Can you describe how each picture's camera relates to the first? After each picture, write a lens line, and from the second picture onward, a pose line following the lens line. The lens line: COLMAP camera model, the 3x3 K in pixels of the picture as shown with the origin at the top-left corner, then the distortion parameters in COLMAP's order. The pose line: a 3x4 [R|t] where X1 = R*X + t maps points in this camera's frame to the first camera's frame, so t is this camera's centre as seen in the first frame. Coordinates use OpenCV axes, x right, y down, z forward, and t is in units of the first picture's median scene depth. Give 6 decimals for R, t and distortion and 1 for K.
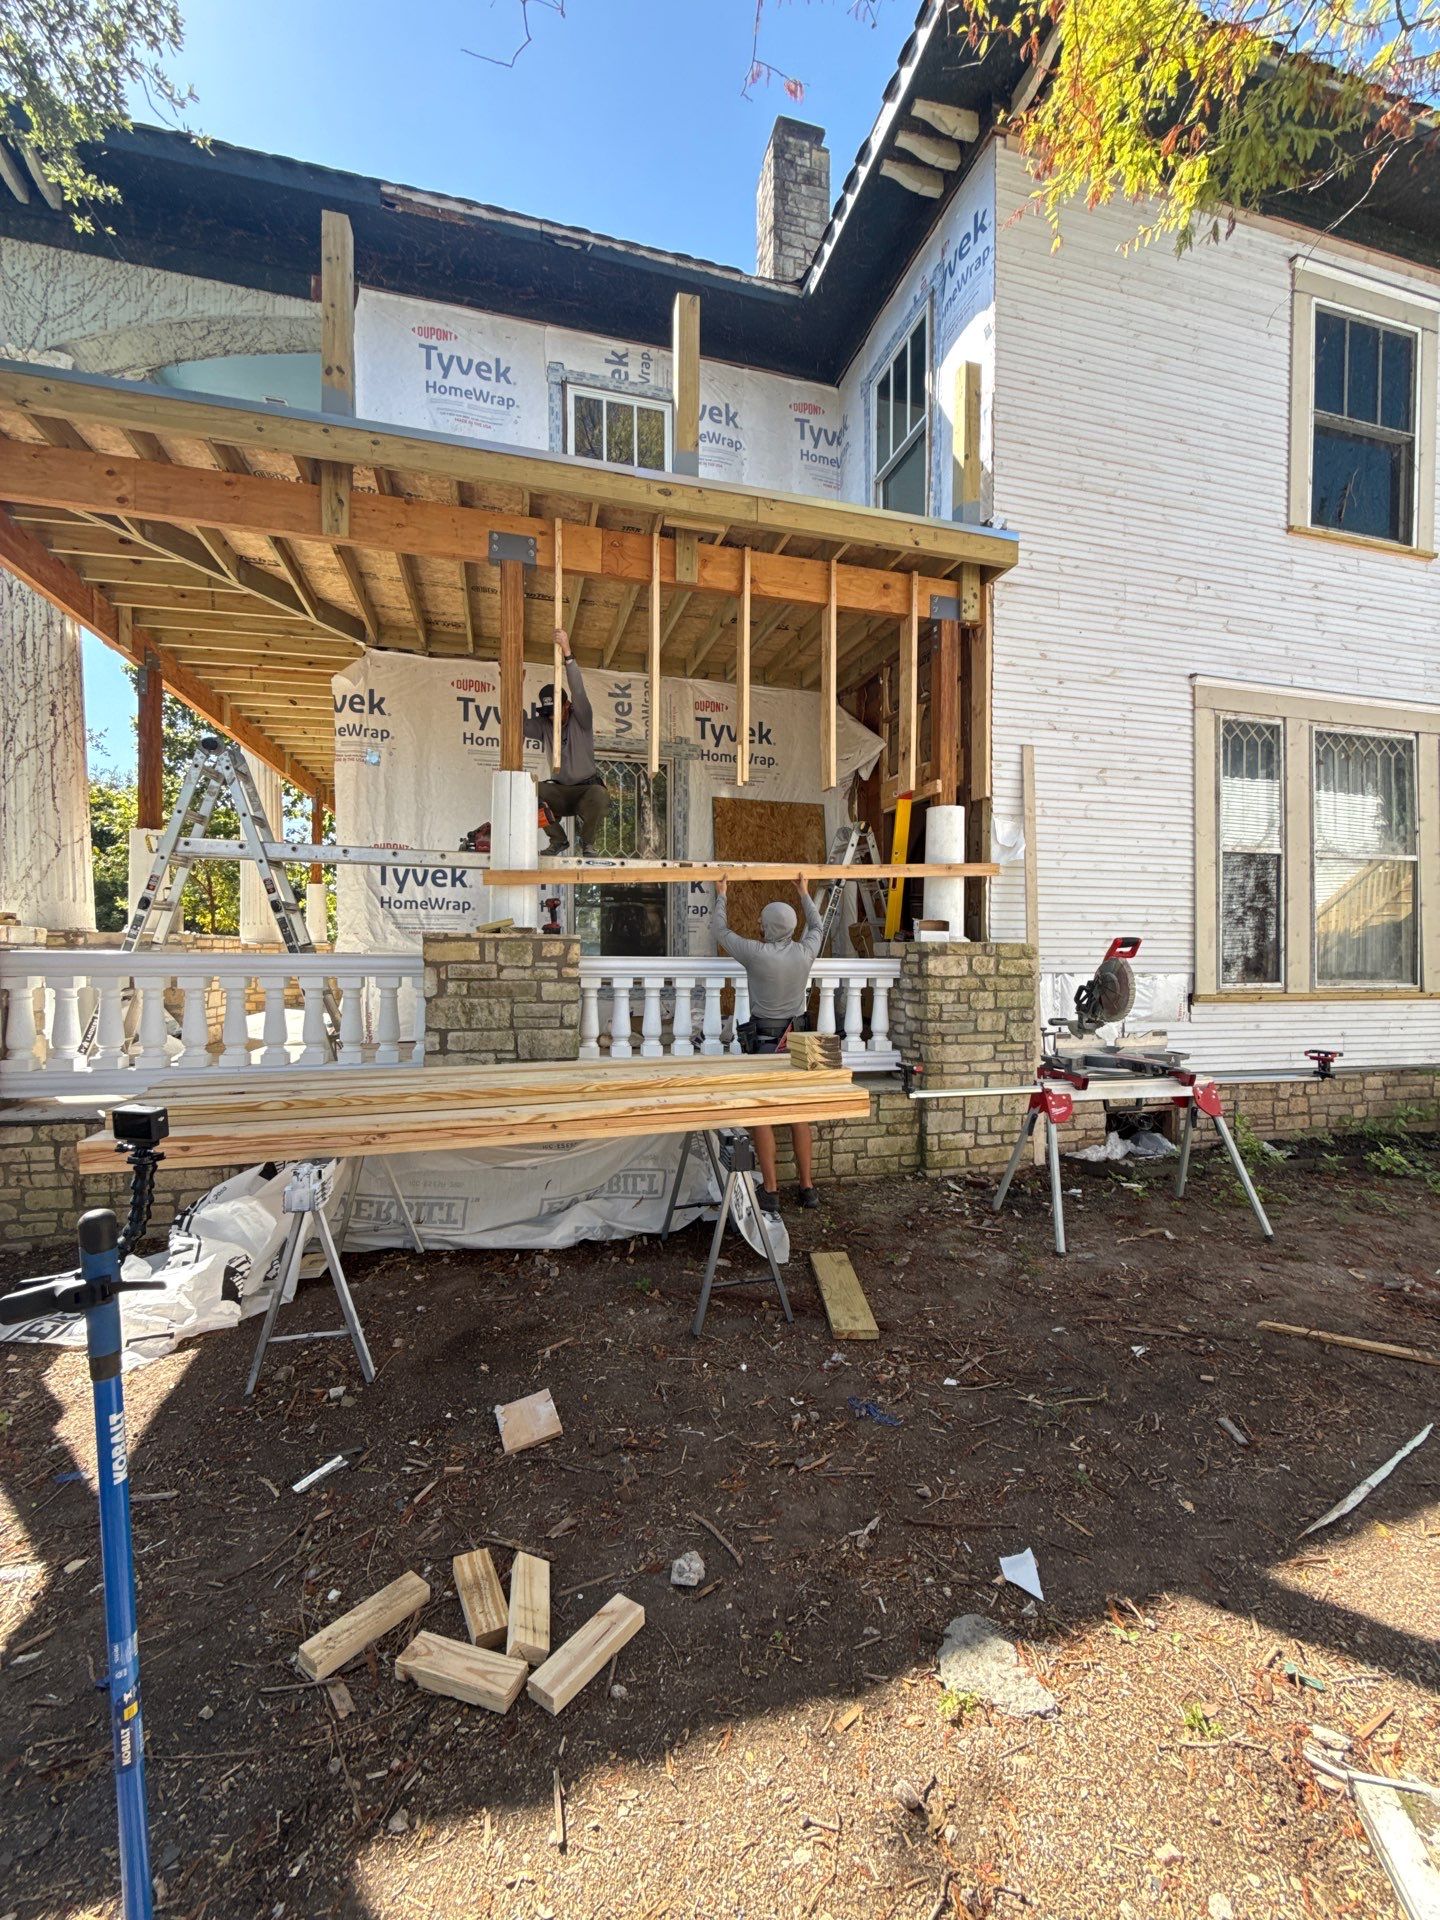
lens RADIAL K [[764.0, 0, 724.4], [0, 764.0, 963.7], [0, 0, 1]] dist [-0.000186, -0.000294]
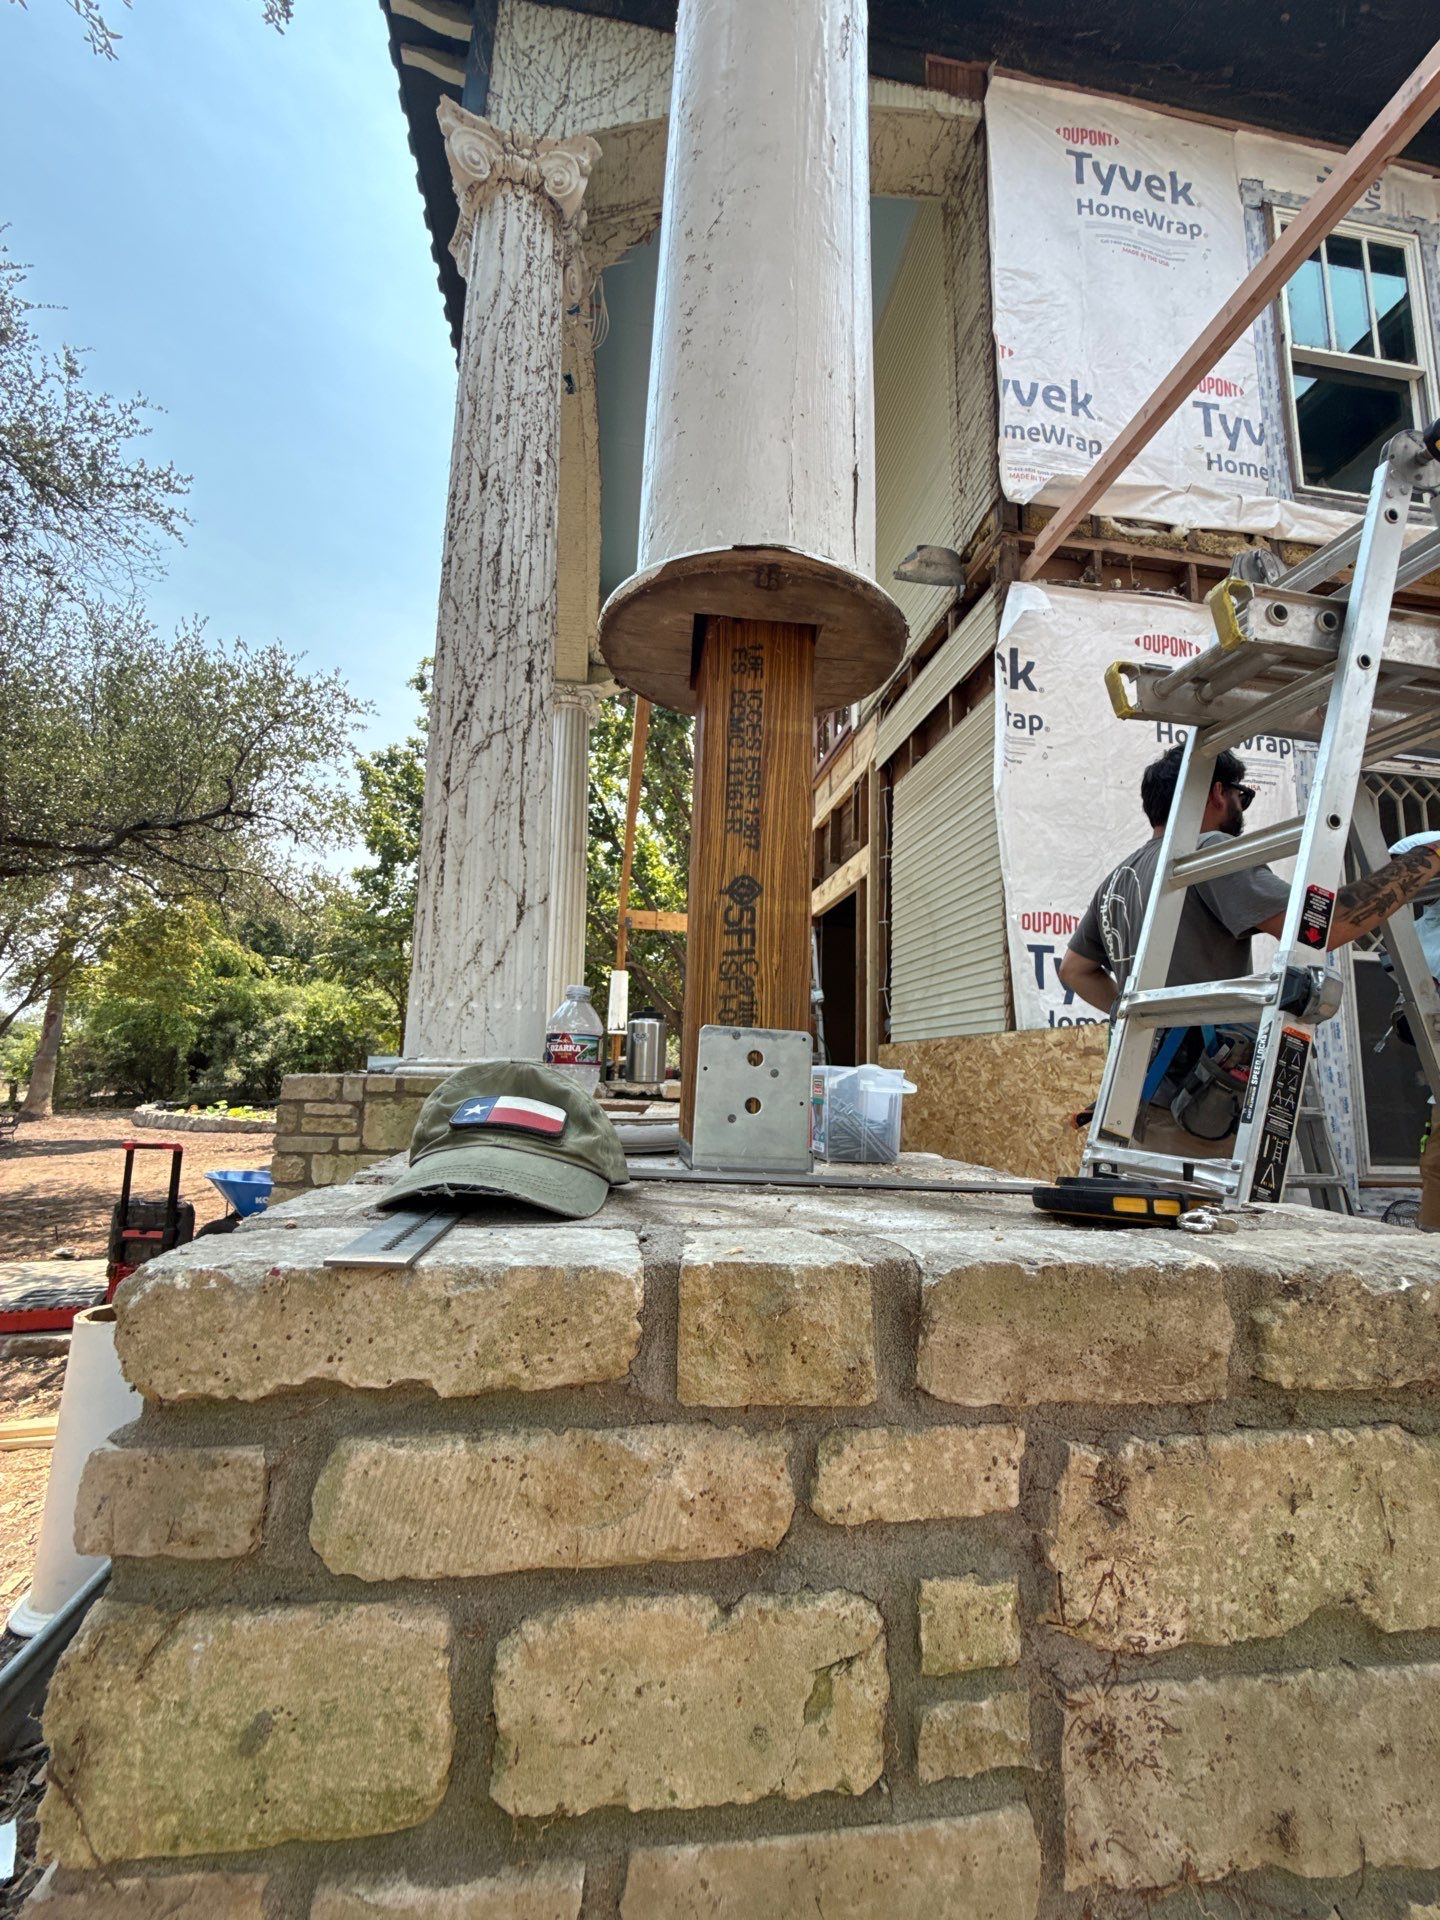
lens RADIAL K [[759.3, 0, 711.3], [0, 759.3, 964.0], [0, 0, 1]] dist [-0.001160, -0.000131]
pose [[0.993479, 0.006534, -0.113825, -0.682222], [-0.024556, 0.987188, -0.157662, -0.033867], [0.111336, 0.159429, 0.980911, 0.499249]]
